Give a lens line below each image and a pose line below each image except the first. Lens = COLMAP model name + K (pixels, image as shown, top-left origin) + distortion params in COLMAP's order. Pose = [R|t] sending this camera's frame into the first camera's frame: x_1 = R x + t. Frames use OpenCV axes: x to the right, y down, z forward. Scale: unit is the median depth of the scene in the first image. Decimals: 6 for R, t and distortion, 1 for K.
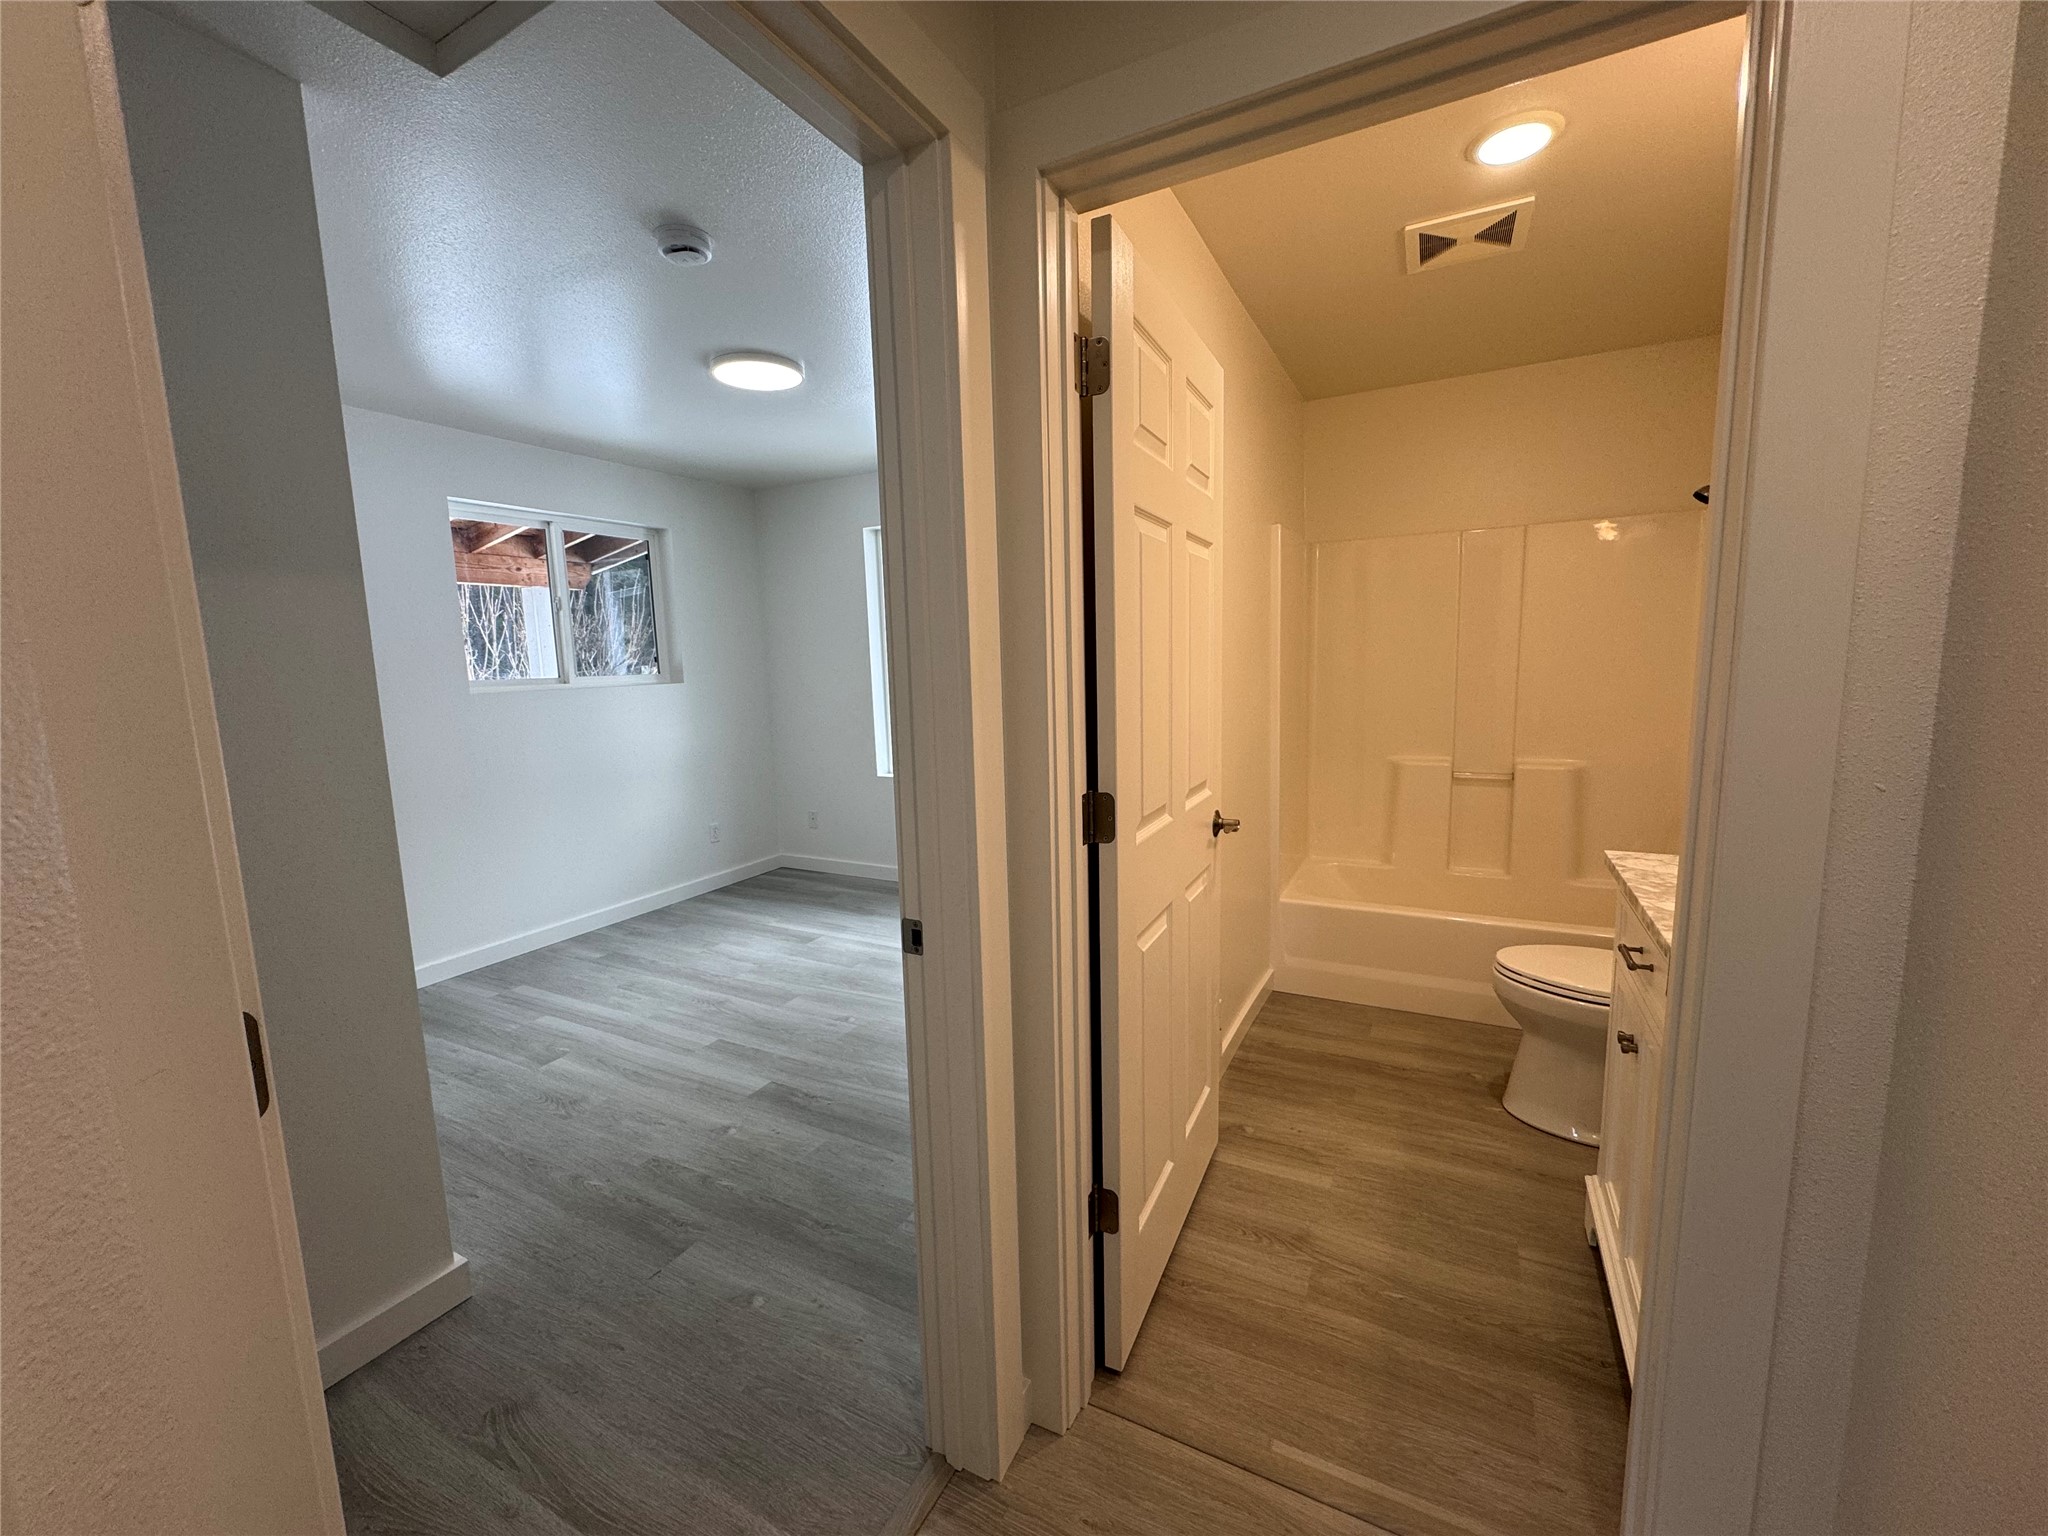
lens RADIAL K [[814.1, 0, 1021.9], [0, 814.1, 768.8], [0, 0, 1]] dist [-0.003469, -0.000026]
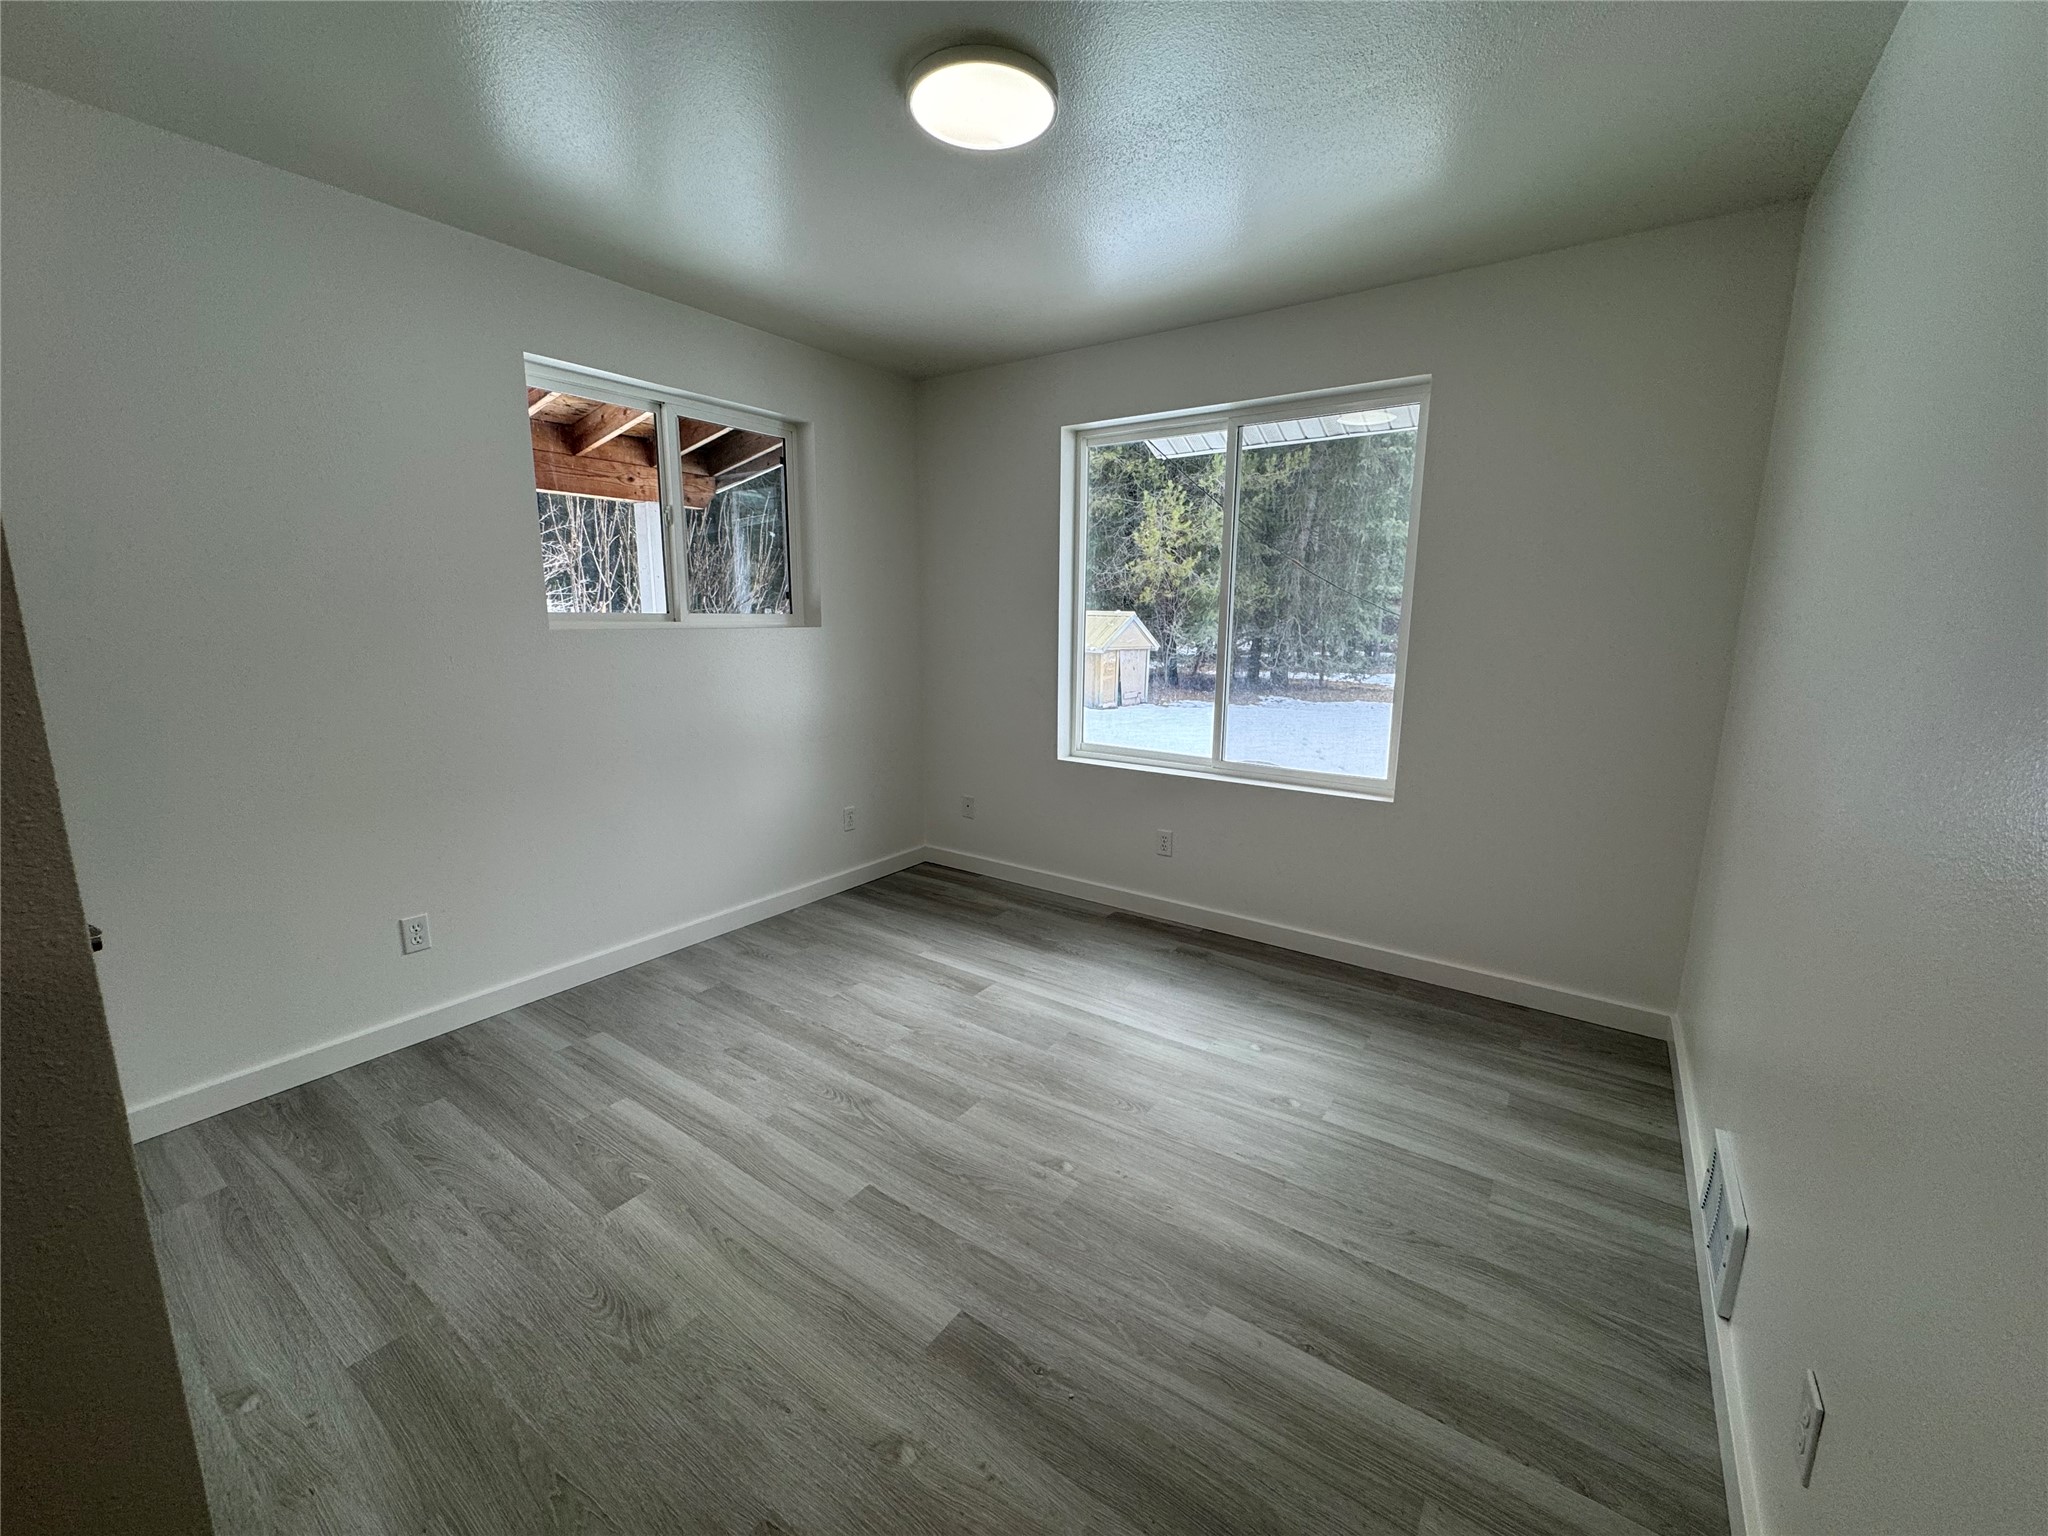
lens RADIAL K [[814.1, 0, 1022.6], [0, 814.1, 767.2], [0, 0, 1]] dist [-0.003469, -0.000026]
pose [[0.990663, 0.060515, -0.122169, -0.146403], [-0.054165, 0.997036, 0.054647, -0.030026], [0.125113, -0.047520, 0.991004, 0.297409]]
